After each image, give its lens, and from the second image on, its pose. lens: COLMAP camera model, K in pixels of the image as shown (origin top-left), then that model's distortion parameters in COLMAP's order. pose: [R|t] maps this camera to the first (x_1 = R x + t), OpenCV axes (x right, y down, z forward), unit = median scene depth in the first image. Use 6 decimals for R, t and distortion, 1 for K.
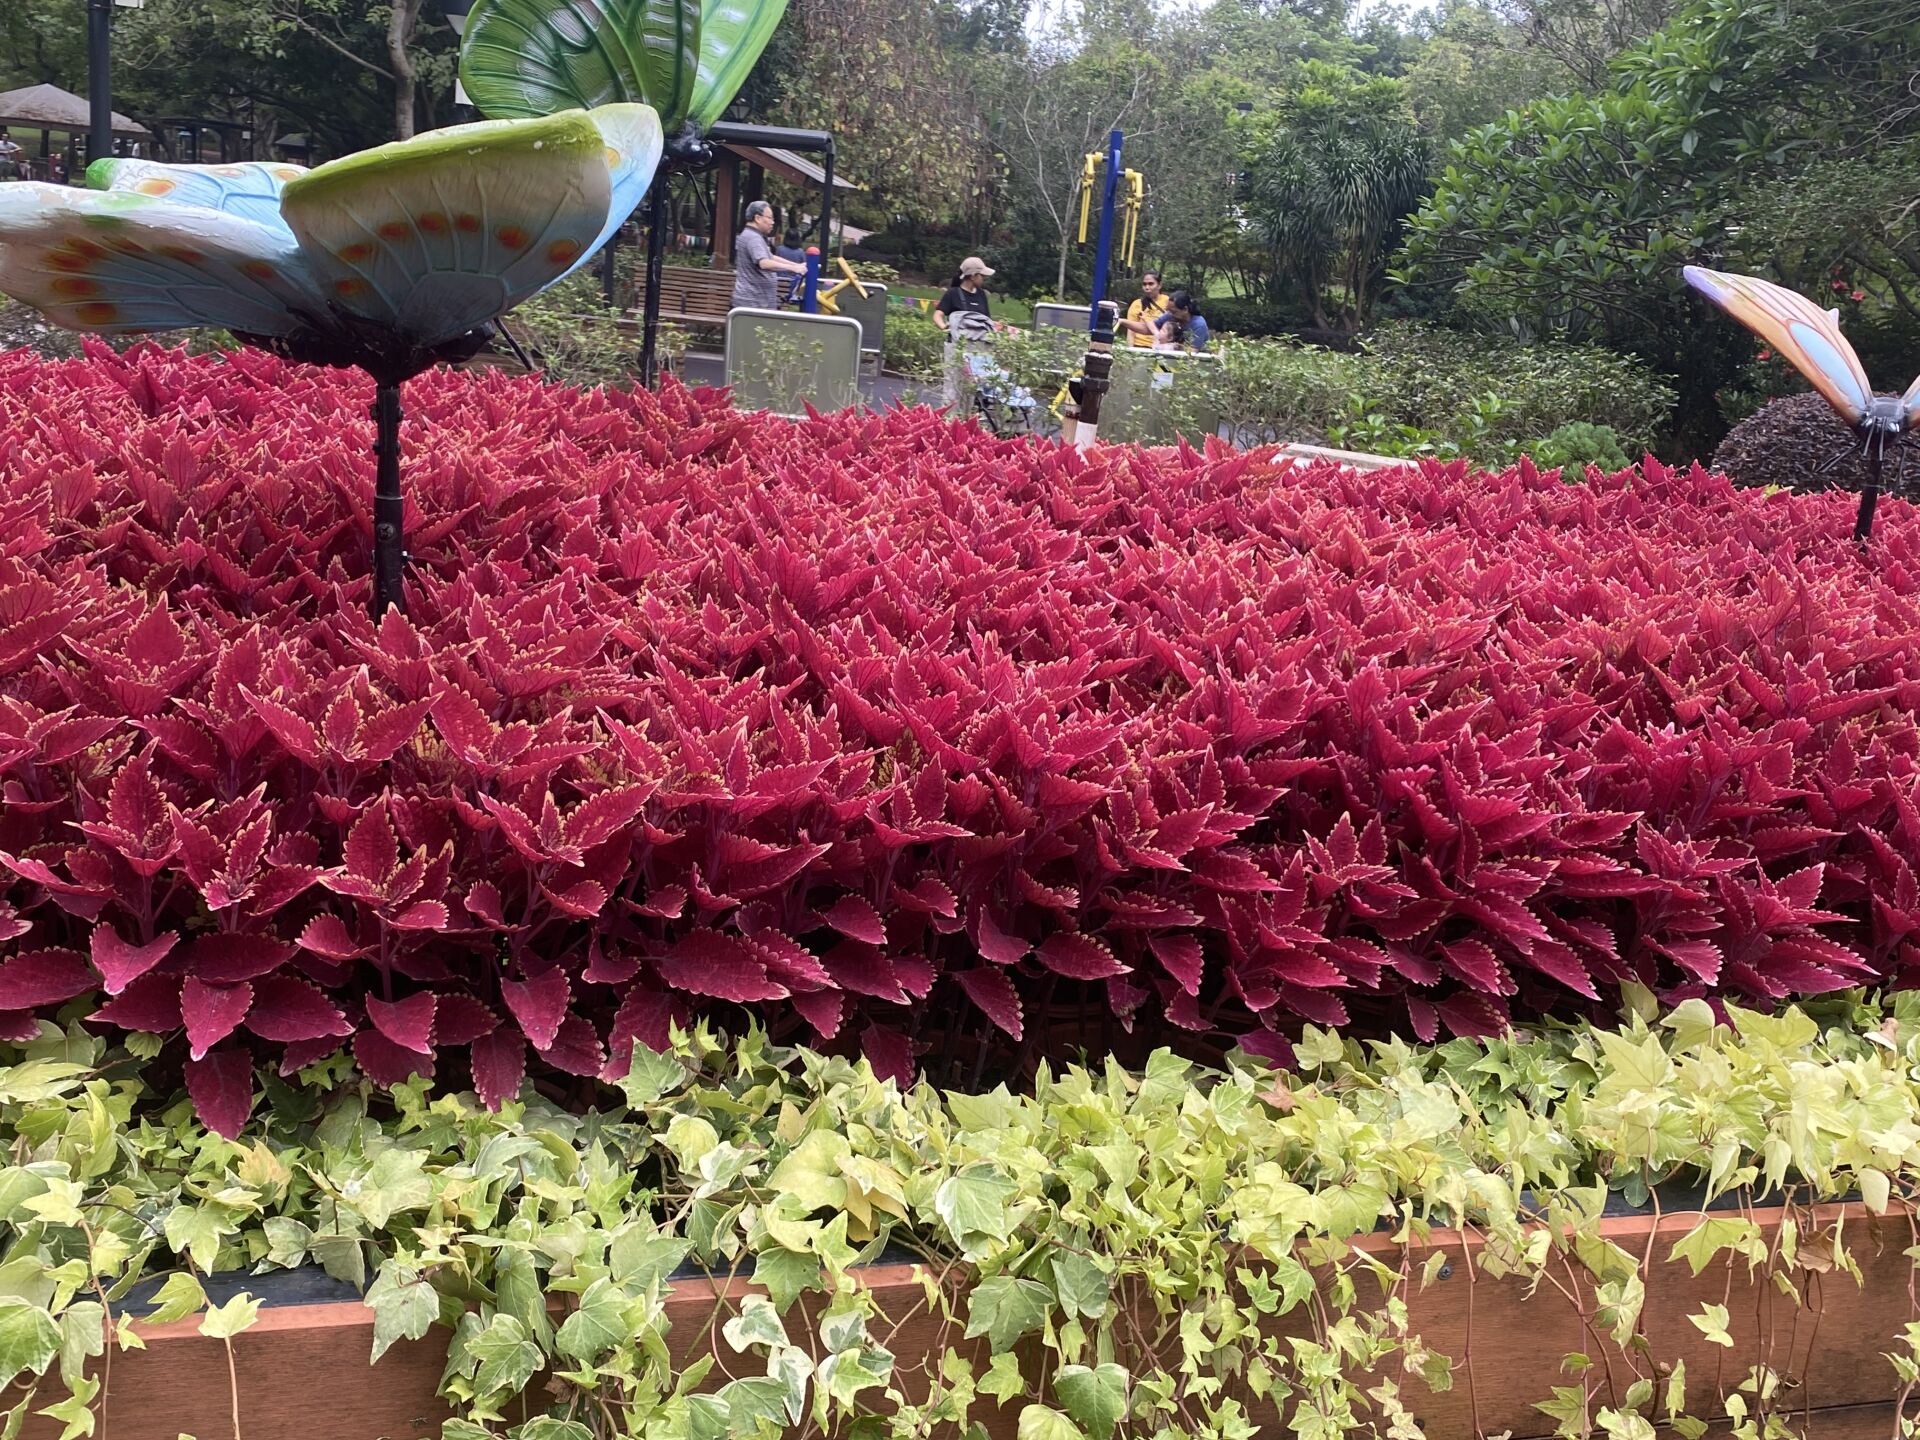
lens RADIAL K [[1878.8, 0, 951.6], [0, 1878.8, 702.7], [0, 0, 1]] dist [0.022178, 0.000000]
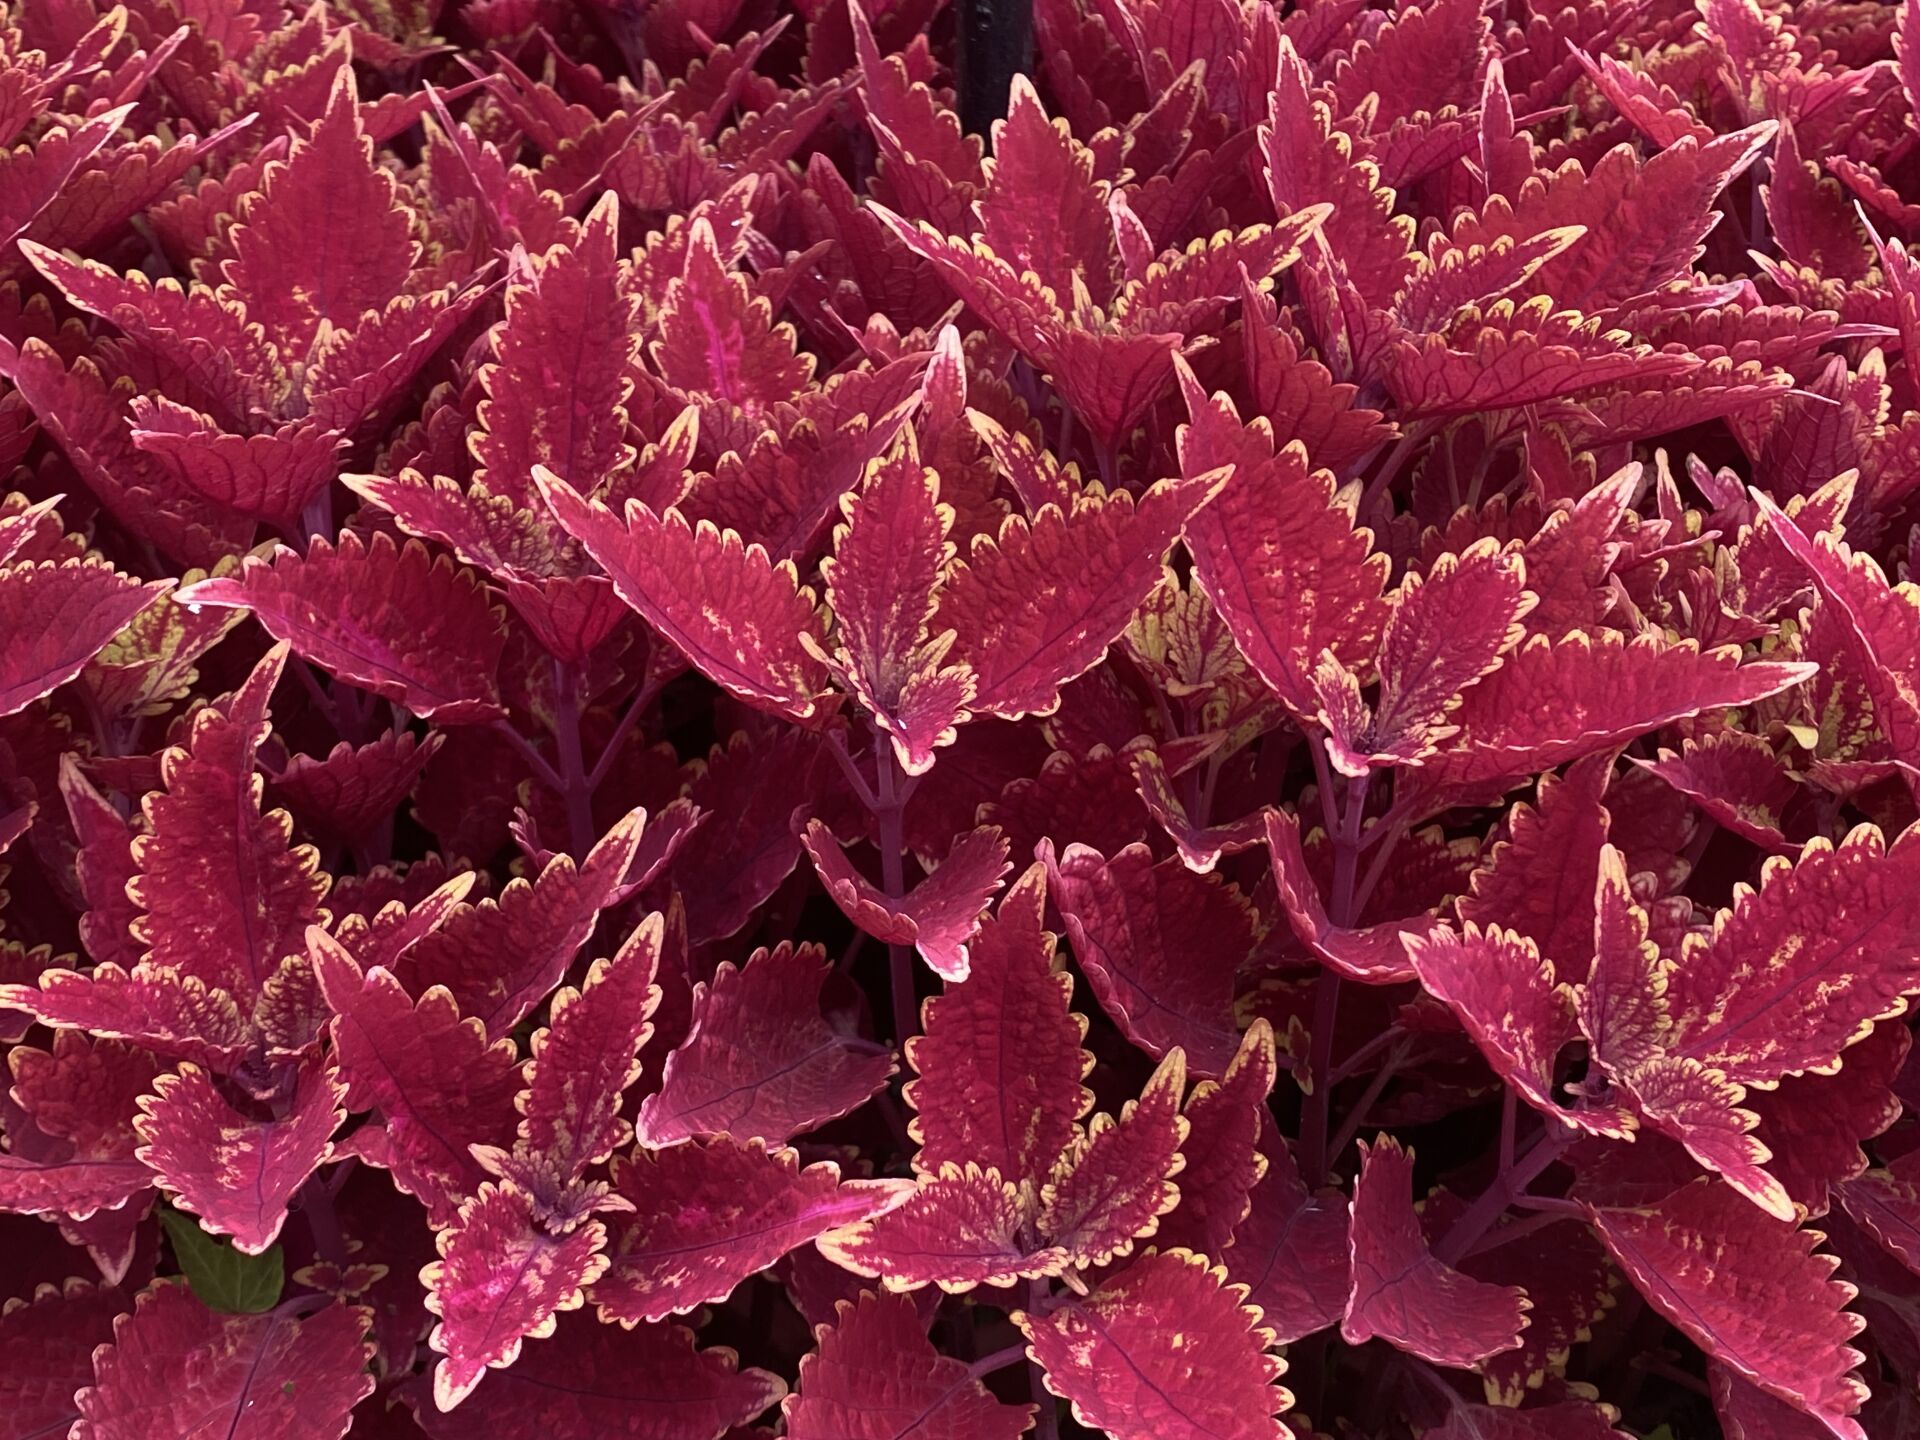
lens RADIAL K [[2516.5, 0, 974.5], [0, 2516.5, 718.2], [0, 0, 1]] dist [0.094053, 0.000000]
pose [[0.964147, 0.061141, -0.258229, -0.200093], [0.010898, 0.963153, 0.268734, -0.067792], [0.265145, -0.261913, 0.927955, 0.609784]]
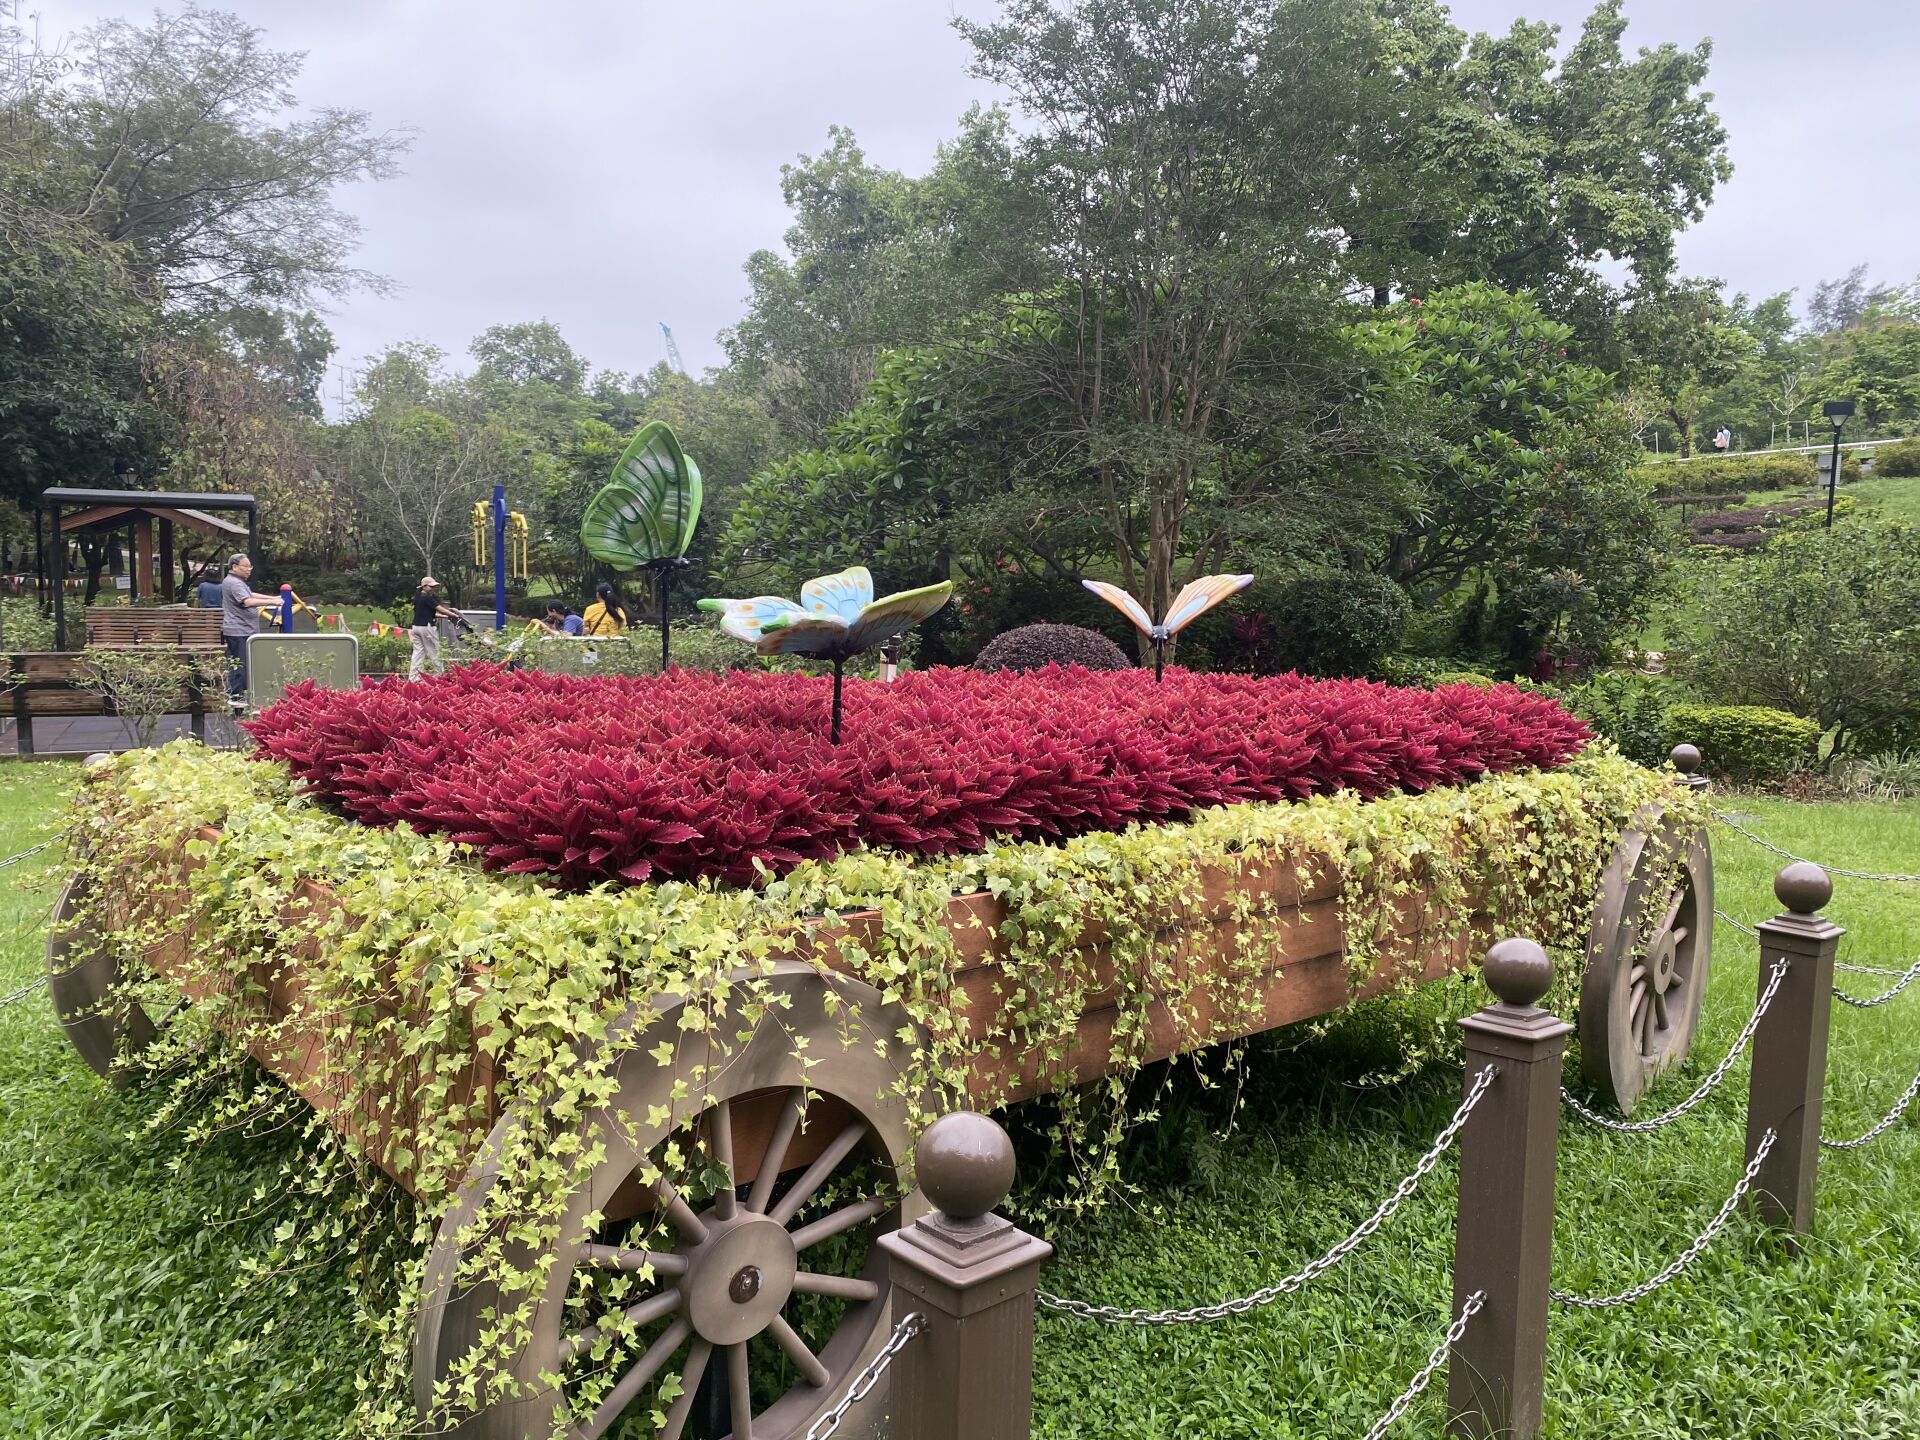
lens RADIAL K [[1457.3, 0, 962.5], [0, 1457.3, 724.0], [0, 0, 1]] dist [-0.004027, -0.008515]
pose [[0.902702, -0.114267, 0.414817, -1.293451], [0.162049, 0.983390, -0.081754, 0.184762], [-0.398585, 0.141020, 0.906225, -1.446710]]
